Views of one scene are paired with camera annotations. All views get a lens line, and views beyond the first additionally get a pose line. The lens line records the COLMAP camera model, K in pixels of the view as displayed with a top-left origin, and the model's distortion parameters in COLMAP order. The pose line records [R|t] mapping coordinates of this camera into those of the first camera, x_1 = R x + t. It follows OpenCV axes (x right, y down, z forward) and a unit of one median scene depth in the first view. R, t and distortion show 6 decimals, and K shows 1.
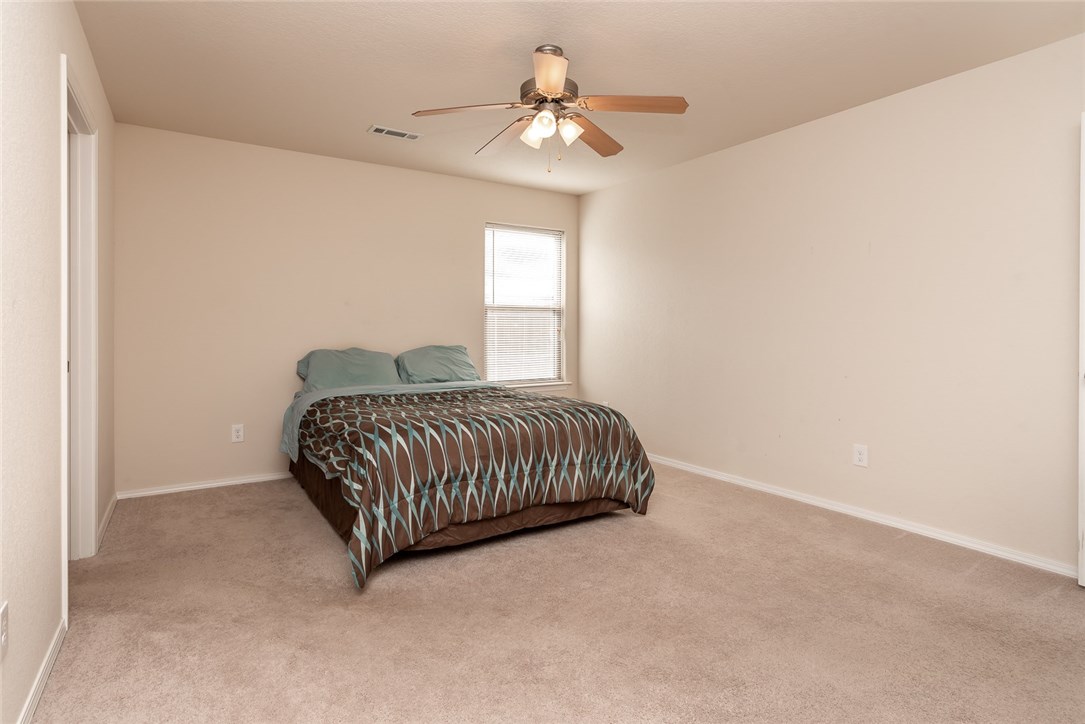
lens RADIAL K [[564.9, 0, 544.0], [0, 564.9, 326.2], [0, 0, 1]] dist [-0.000445, -0.000115]
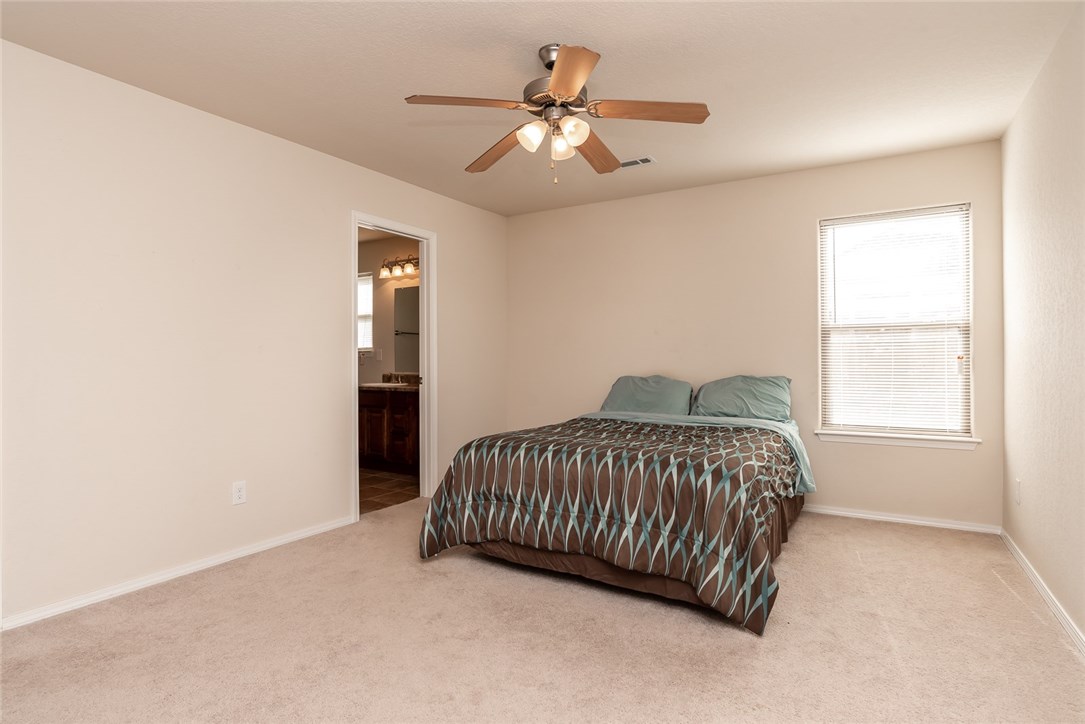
lens RADIAL K [[555.0, 0, 543.1], [0, 555.0, 353.6], [0, 0, 1]] dist [-0.000426, -0.000365]
pose [[0.445135, -0.010024, -0.895407, 0.716482], [0.009782, 0.999932, -0.006332, 0.003537], [0.895410, -0.005940, 0.445203, 0.527292]]
